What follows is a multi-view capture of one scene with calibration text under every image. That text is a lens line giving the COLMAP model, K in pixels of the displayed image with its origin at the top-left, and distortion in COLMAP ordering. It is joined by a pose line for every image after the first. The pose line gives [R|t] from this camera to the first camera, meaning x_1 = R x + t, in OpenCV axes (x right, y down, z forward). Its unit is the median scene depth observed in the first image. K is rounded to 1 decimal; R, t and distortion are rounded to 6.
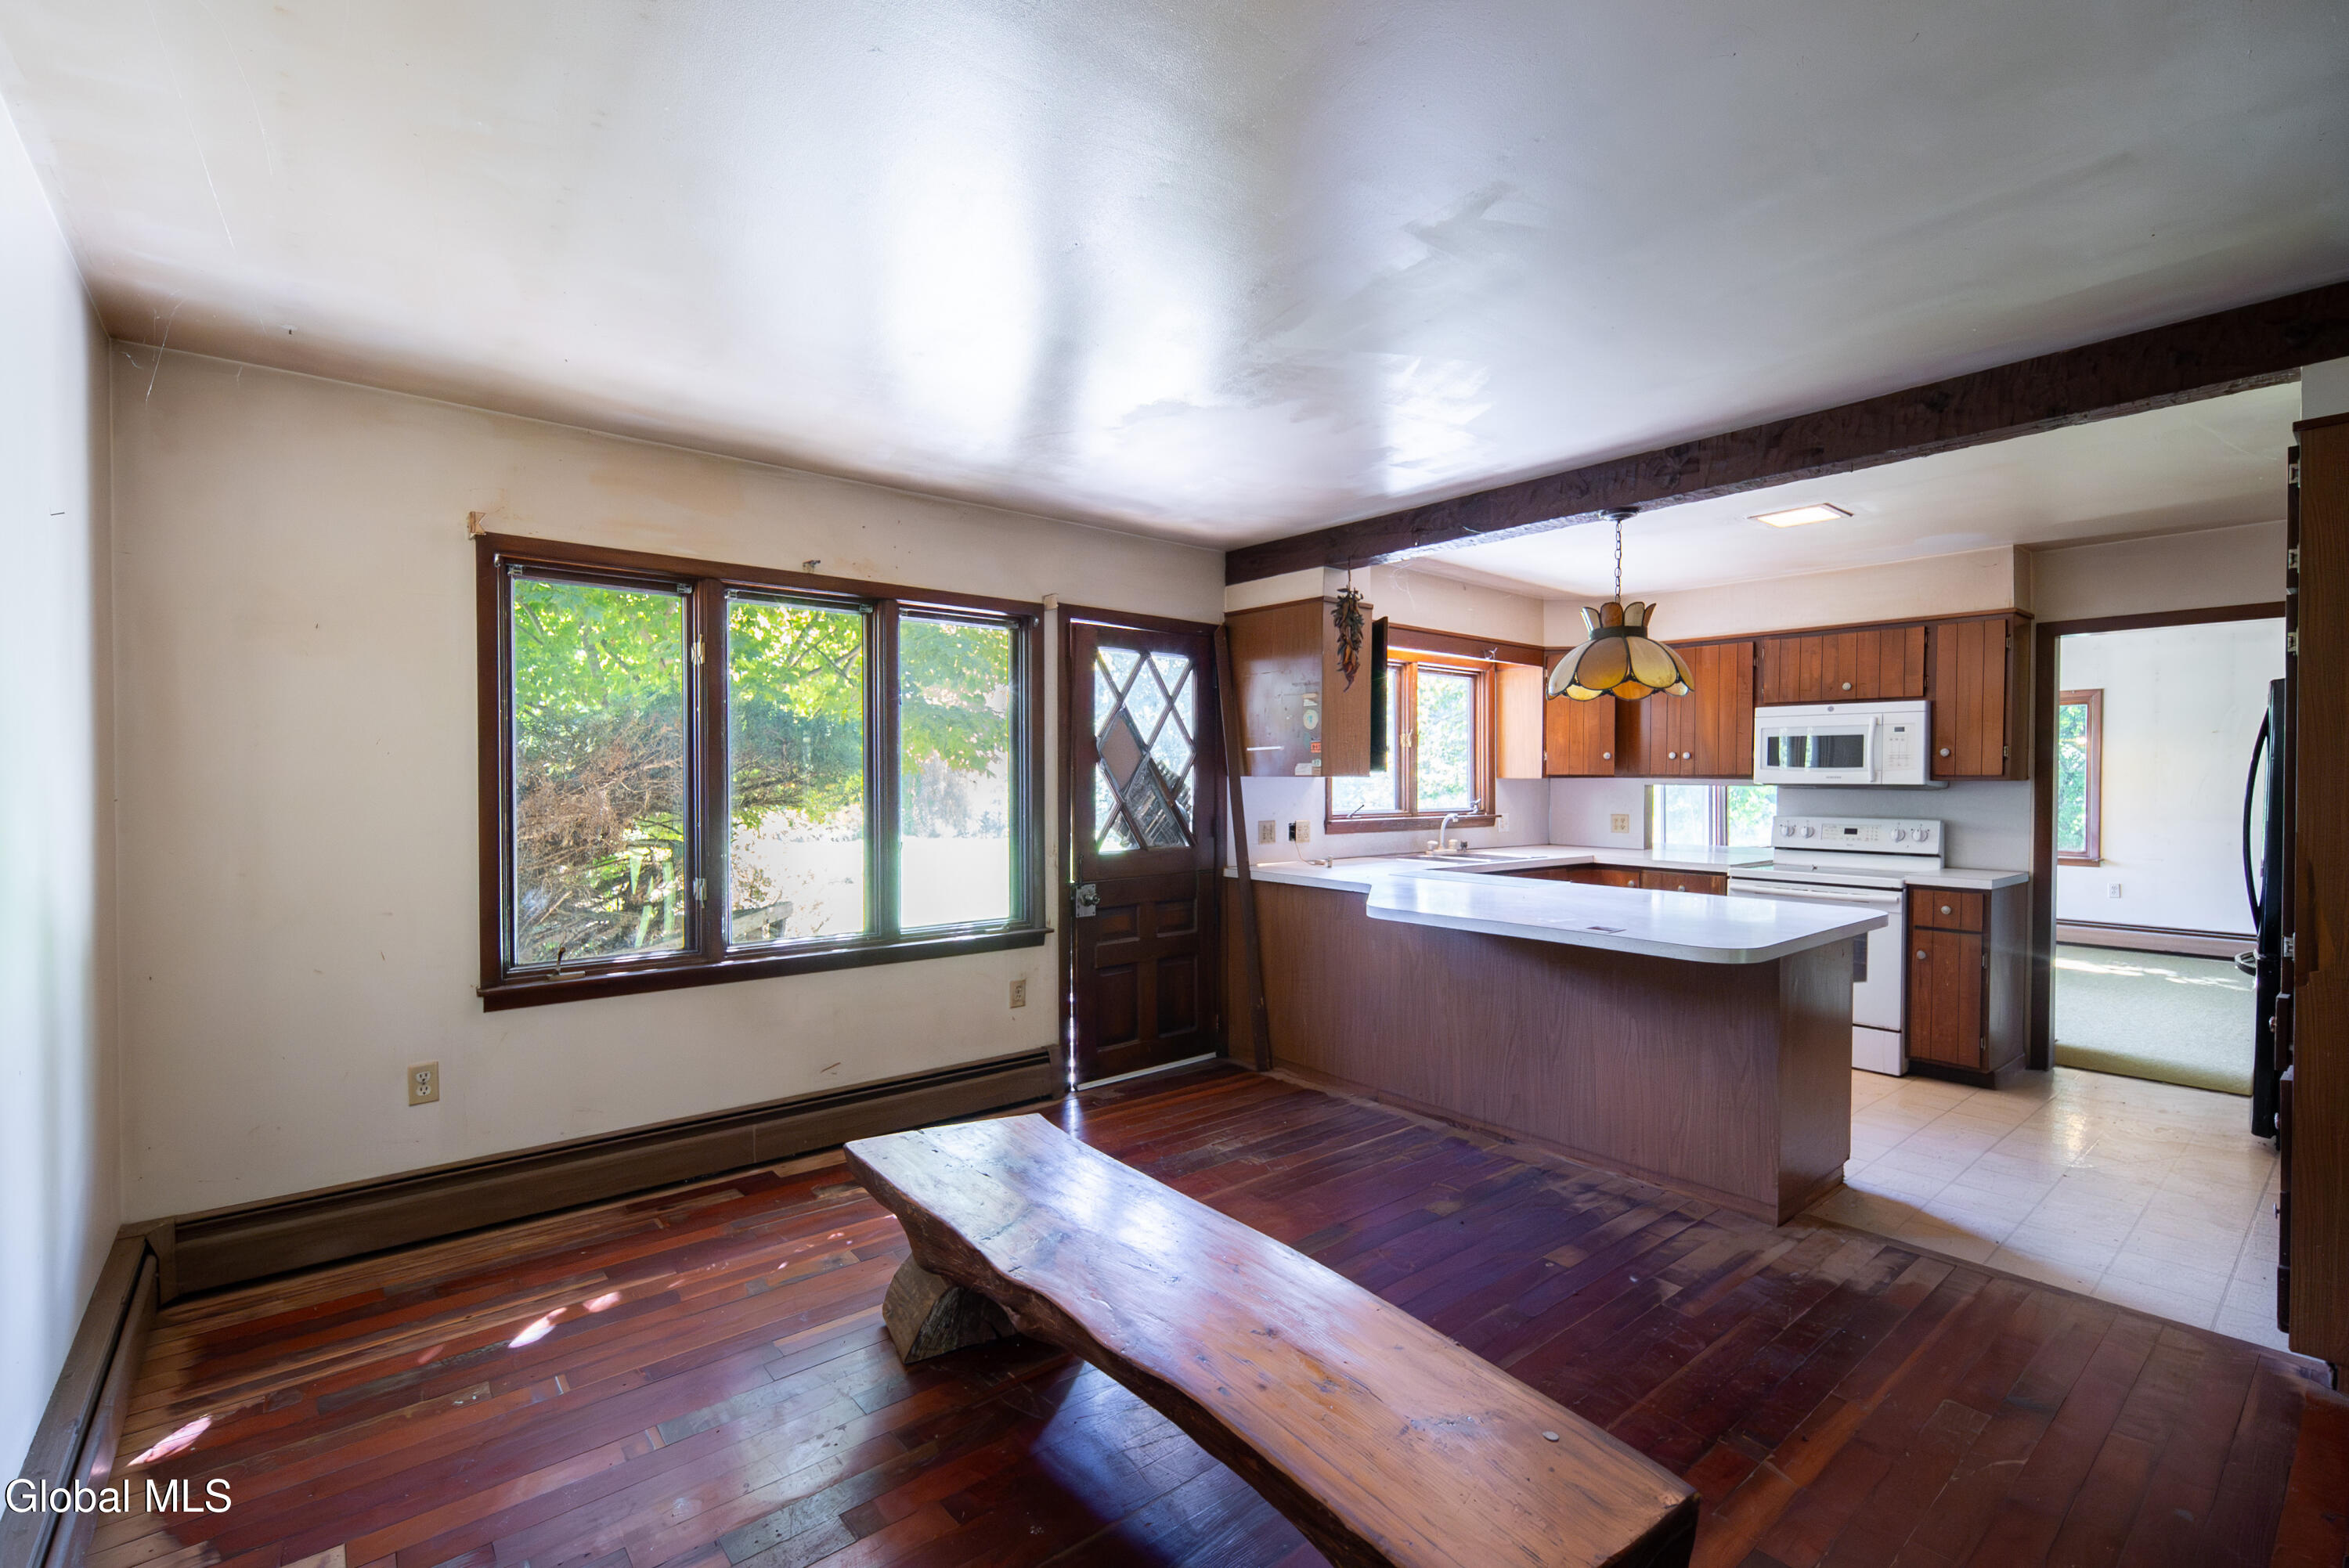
lens RADIAL K [[1044.7, 0, 1168.5], [0, 1044.7, 786.5], [0, 0, 1]] dist [-0.000025, -0.000051]
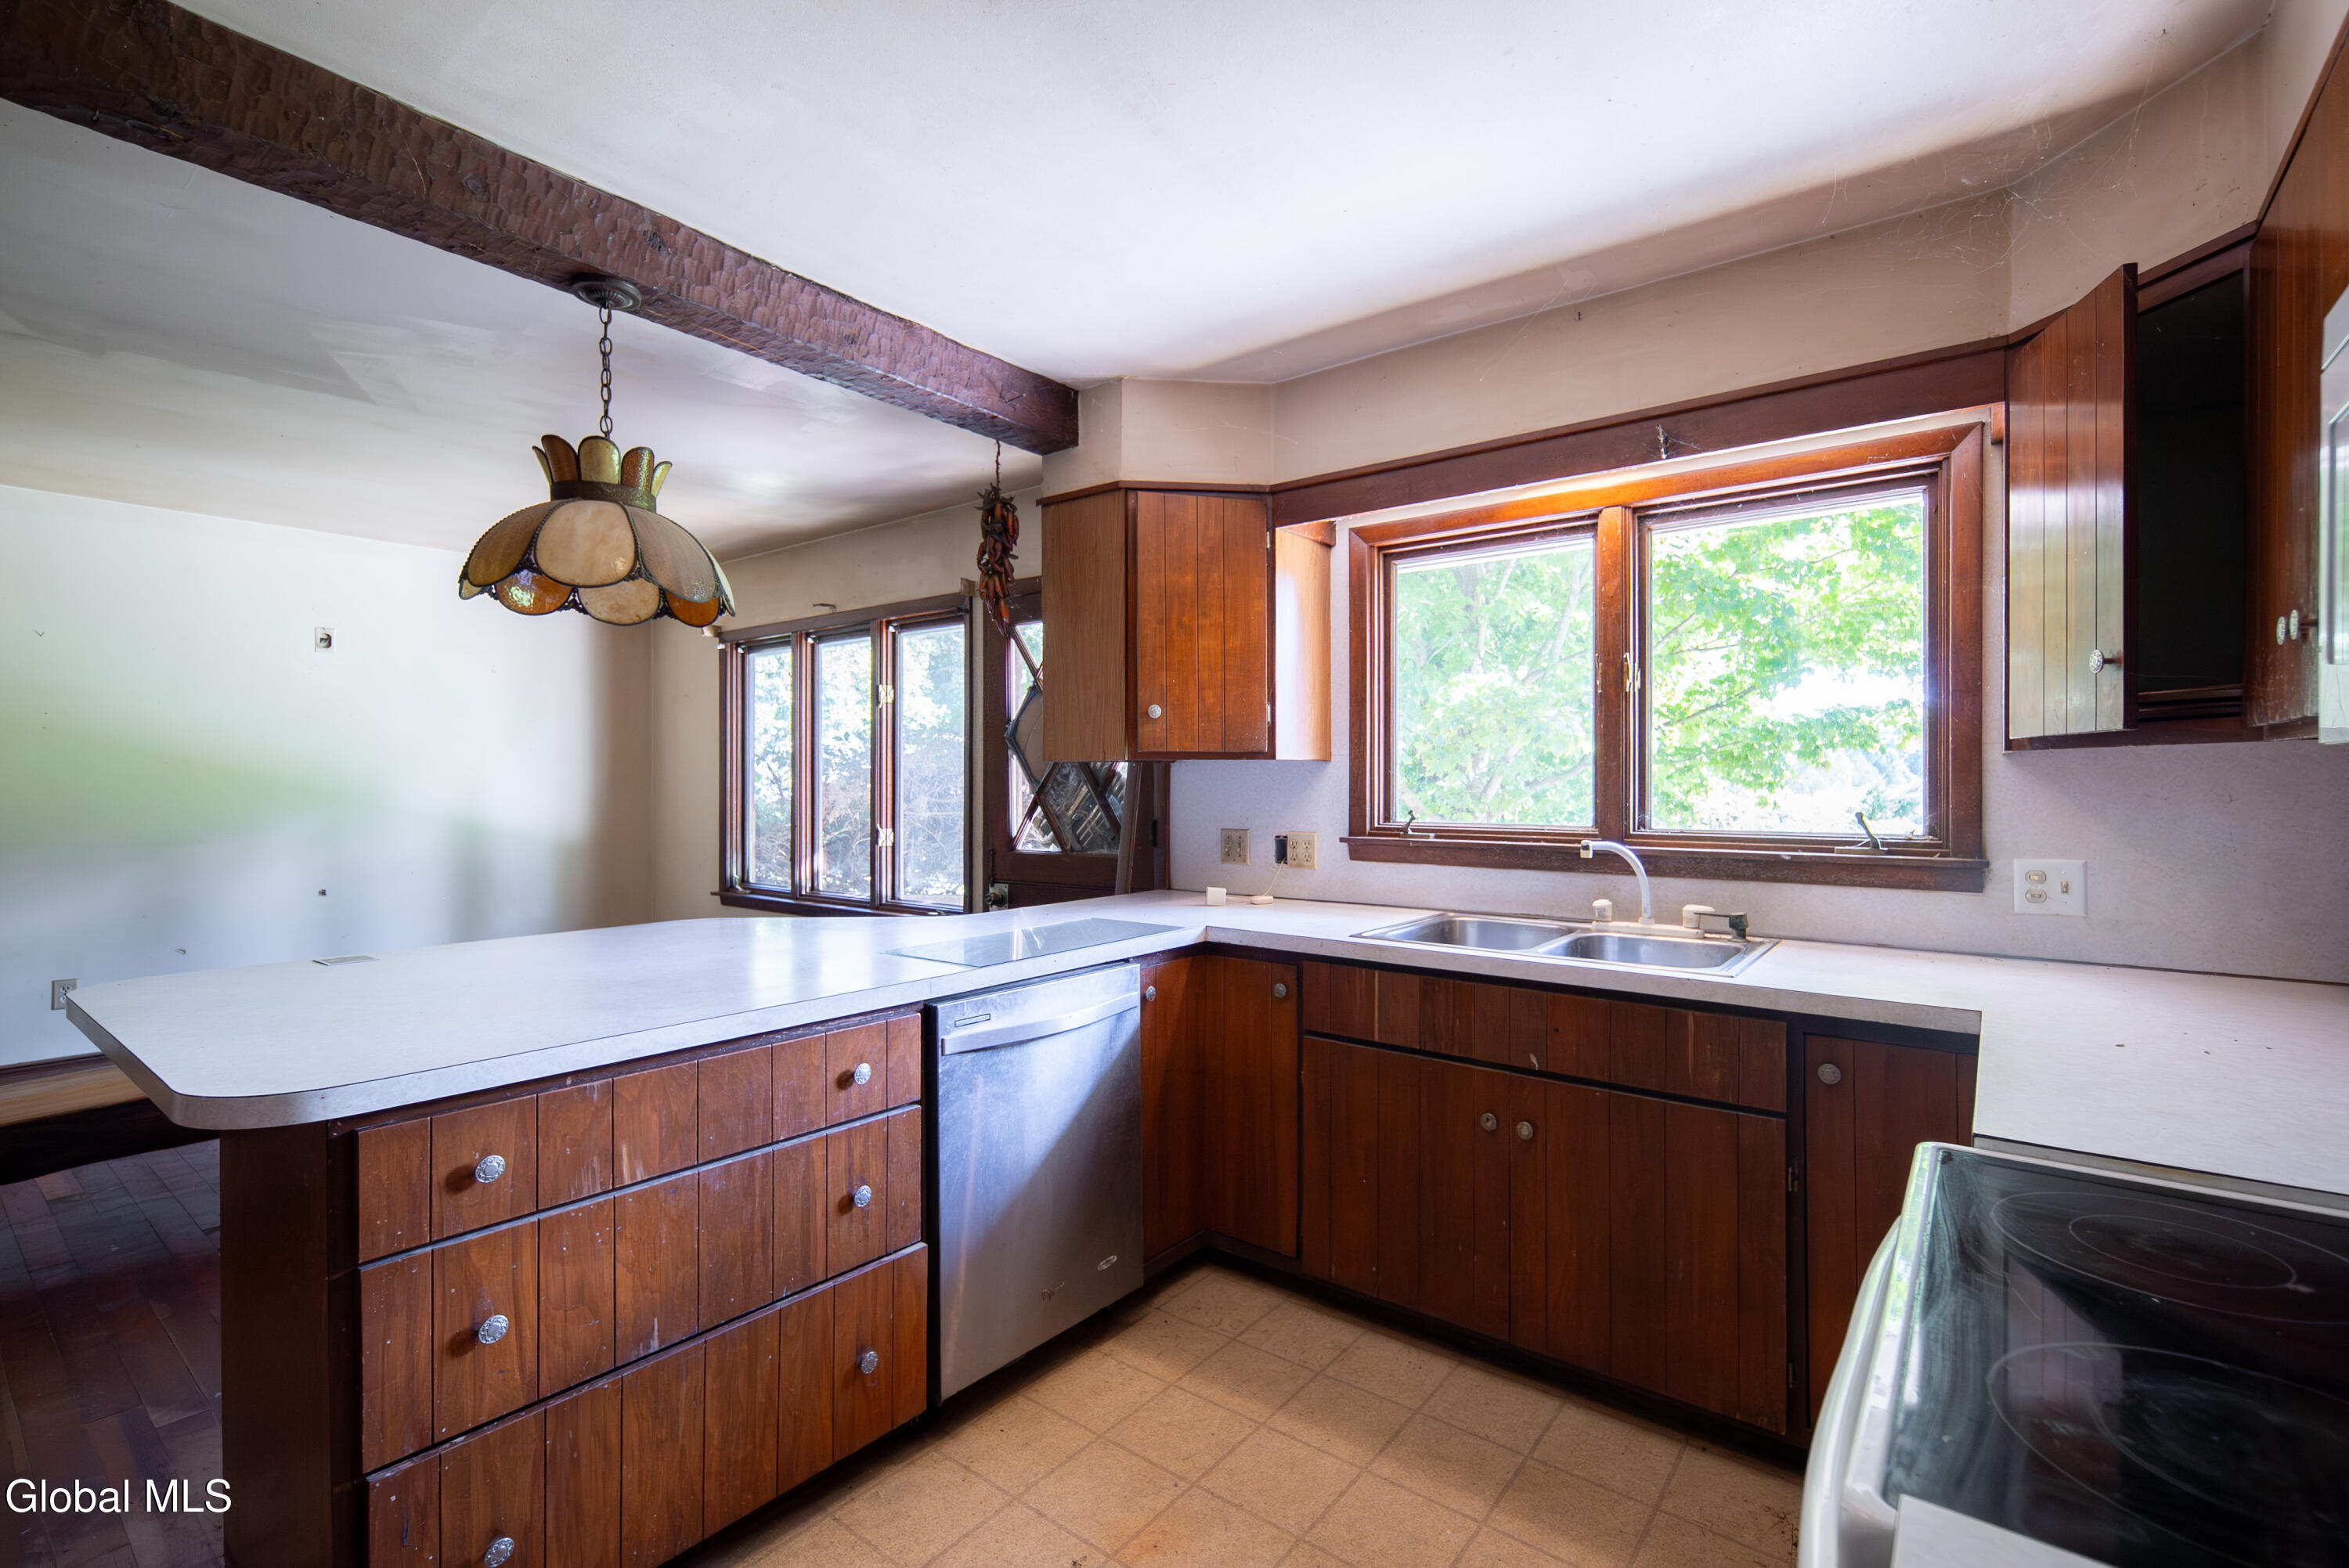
lens RADIAL K [[1044.7, 0, 1168.5], [0, 1044.7, 786.5], [0, 0, 1]] dist [-0.000025, -0.000051]
pose [[0.203555, 0.003033, -0.979059, 0.822460], [-0.005070, 0.999985, 0.002044, 0.005726], [0.979050, 0.004548, 0.203568, 0.929201]]
